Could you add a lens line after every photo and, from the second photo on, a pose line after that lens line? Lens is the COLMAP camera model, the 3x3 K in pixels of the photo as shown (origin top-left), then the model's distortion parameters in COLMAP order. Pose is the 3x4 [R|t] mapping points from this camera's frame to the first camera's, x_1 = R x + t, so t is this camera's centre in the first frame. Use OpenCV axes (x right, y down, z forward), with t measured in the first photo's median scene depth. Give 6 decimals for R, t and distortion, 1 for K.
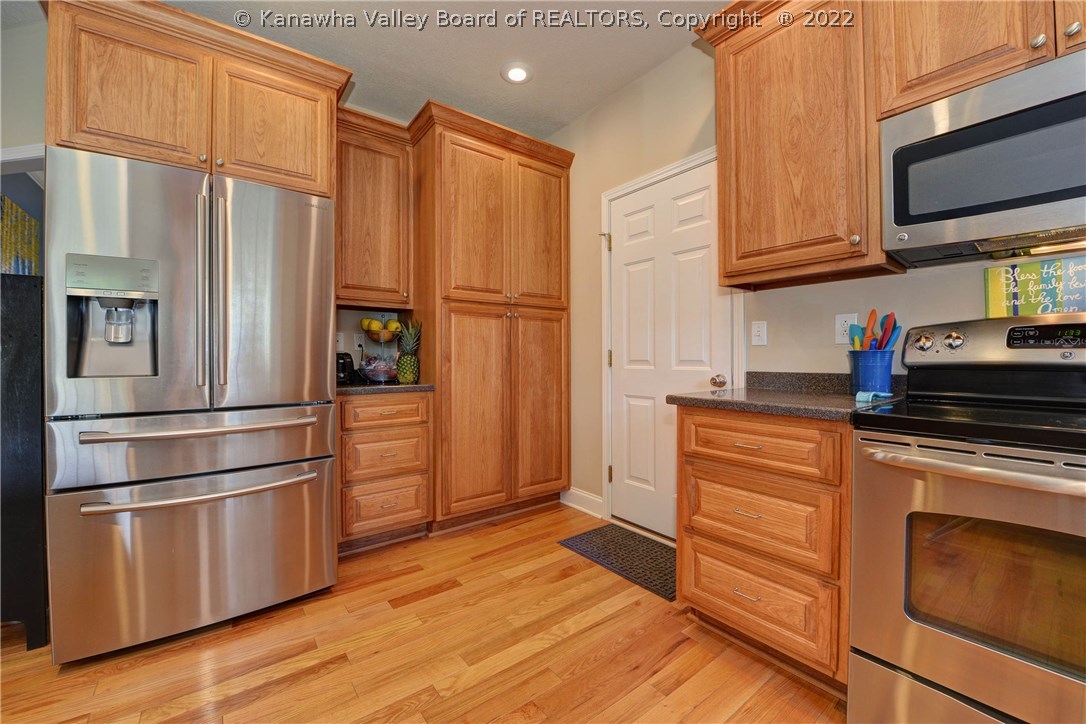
lens RADIAL K [[437.9, 0, 539.2], [0, 437.9, 359.9], [0, 0, 1]] dist [-0.003909, -0.000242]
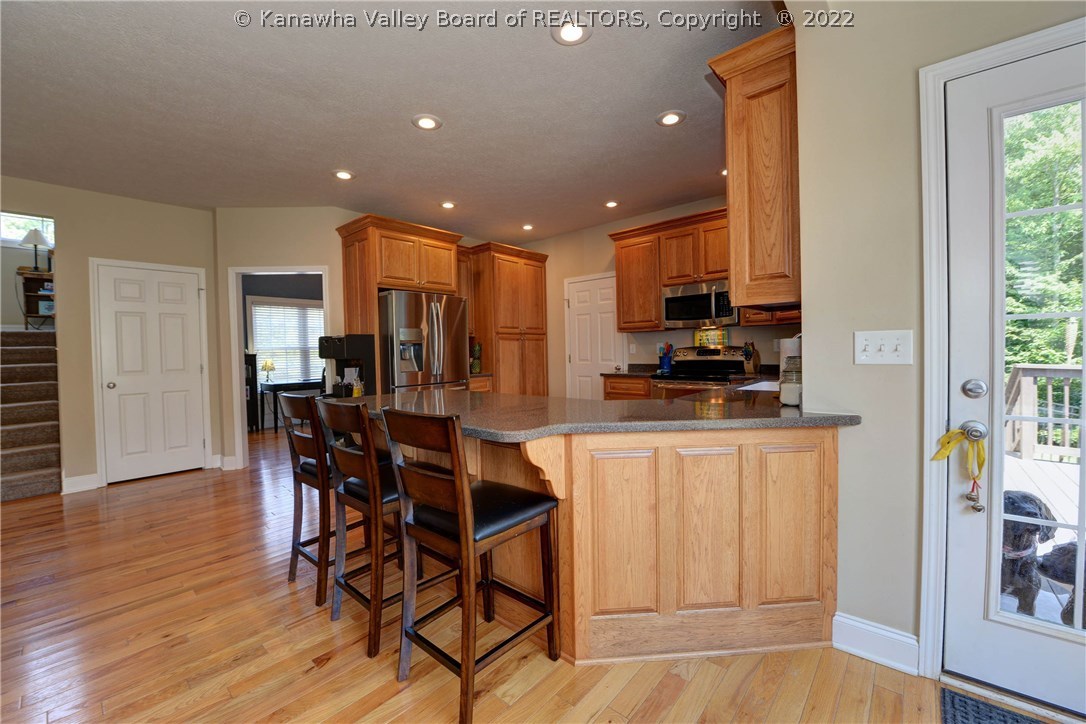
lens RADIAL K [[437.9, 0, 543.9], [0, 437.9, 361.0], [0, 0, 1]] dist [-0.003909, -0.000242]
pose [[0.978258, -0.021730, 0.206251, -0.427357], [0.018024, 0.999641, 0.019828, -0.040158], [-0.206607, -0.015680, 0.978298, -1.119422]]
